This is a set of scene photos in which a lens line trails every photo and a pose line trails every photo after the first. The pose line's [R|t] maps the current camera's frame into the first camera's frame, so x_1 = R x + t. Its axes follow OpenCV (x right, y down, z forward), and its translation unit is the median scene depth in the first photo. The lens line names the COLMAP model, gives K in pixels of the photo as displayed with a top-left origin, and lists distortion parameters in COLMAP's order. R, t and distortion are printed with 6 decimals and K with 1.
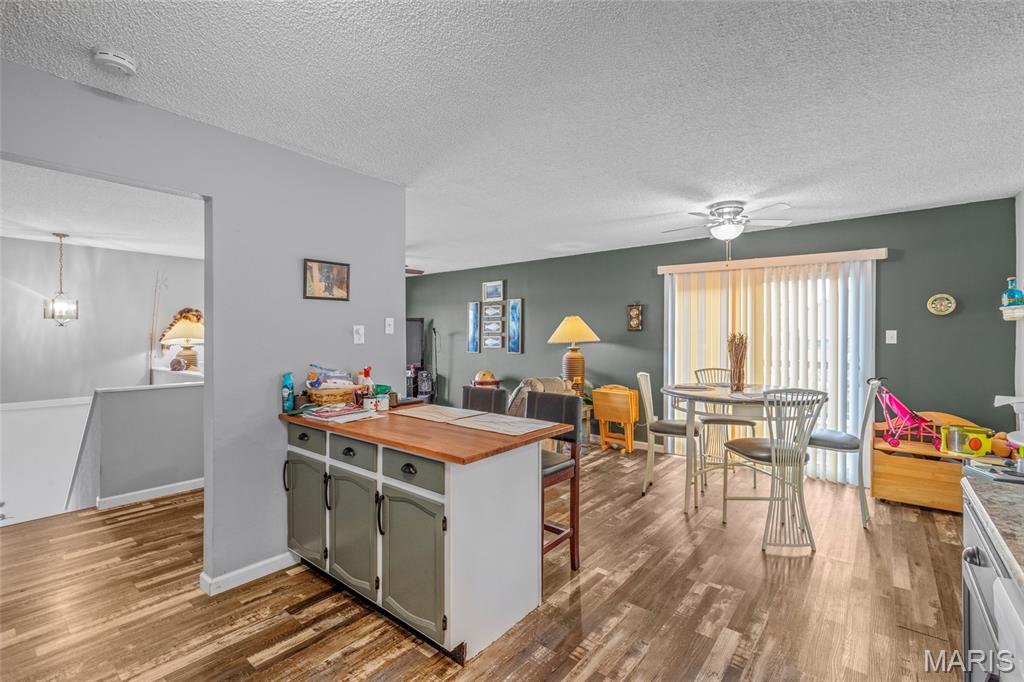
lens RADIAL K [[453.8, 0, 512.0], [0, 453.8, 341.0], [0, 0, 1]] dist [0.000019, -0.000163]
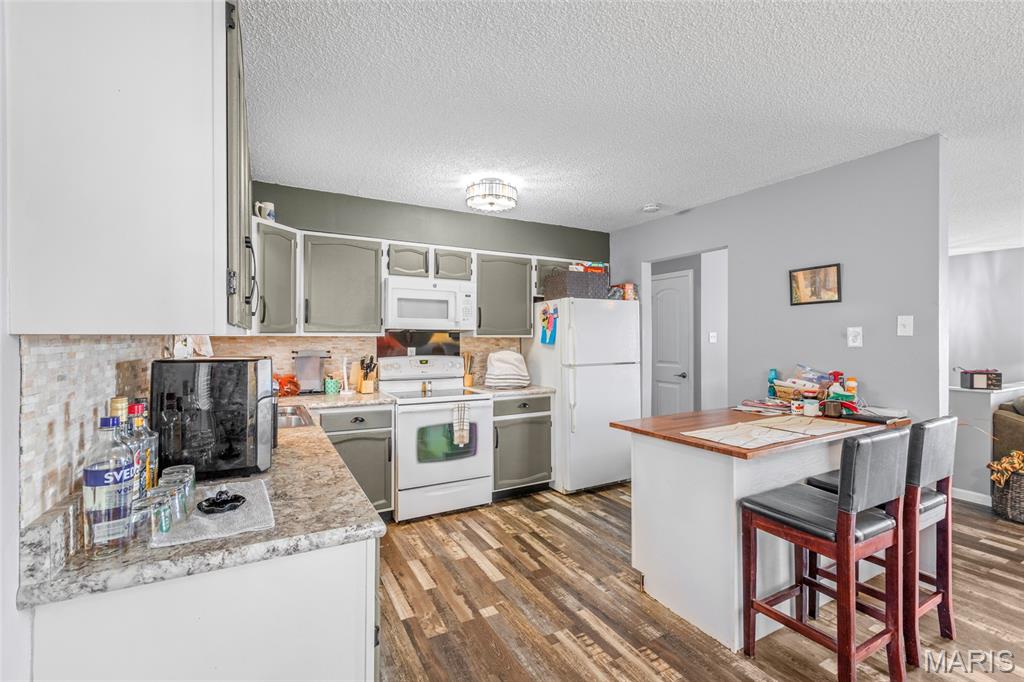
lens RADIAL K [[451.6, 0, 512.0], [0, 451.6, 341.0], [0, 0, 1]] dist [-0.005956, 0.000348]
pose [[-0.369472, 0.005436, -0.929226, 0.622894], [-0.008216, 0.999925, 0.009116, -0.007186], [0.929205, 0.011002, -0.369400, 0.567923]]
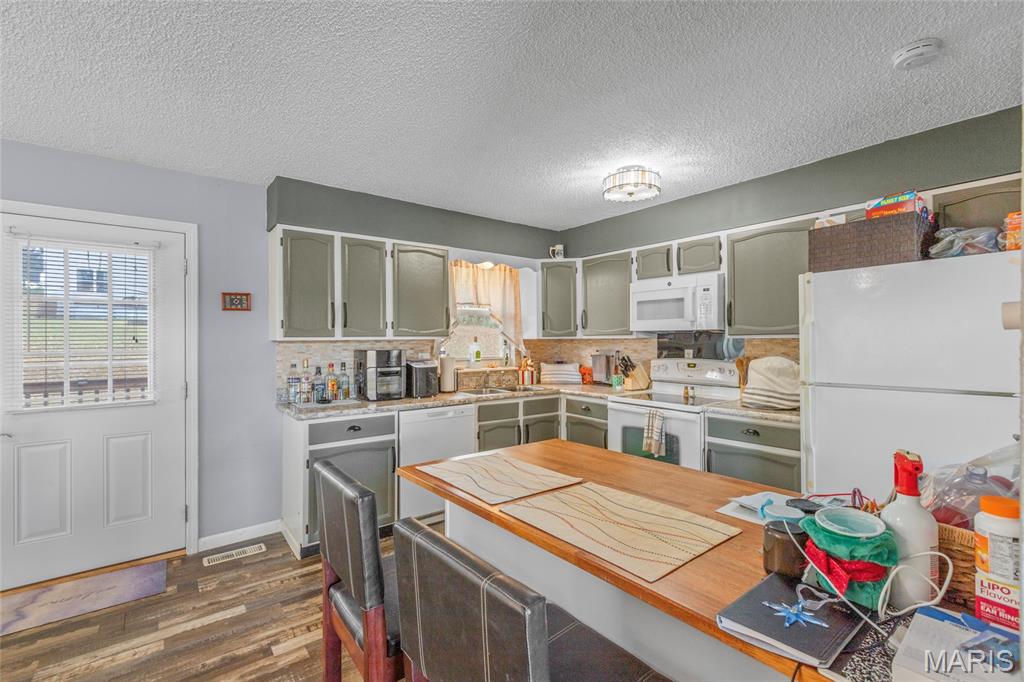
lens RADIAL K [[453.8, 0, 512.0], [0, 453.8, 341.0], [0, 0, 1]] dist [0.000019, -0.000163]
pose [[-0.976598, 0.002839, 0.215055, -0.118726], [0.004832, 0.999950, 0.008744, -0.010173], [-0.215019, 0.009579, -0.976563, 1.030015]]
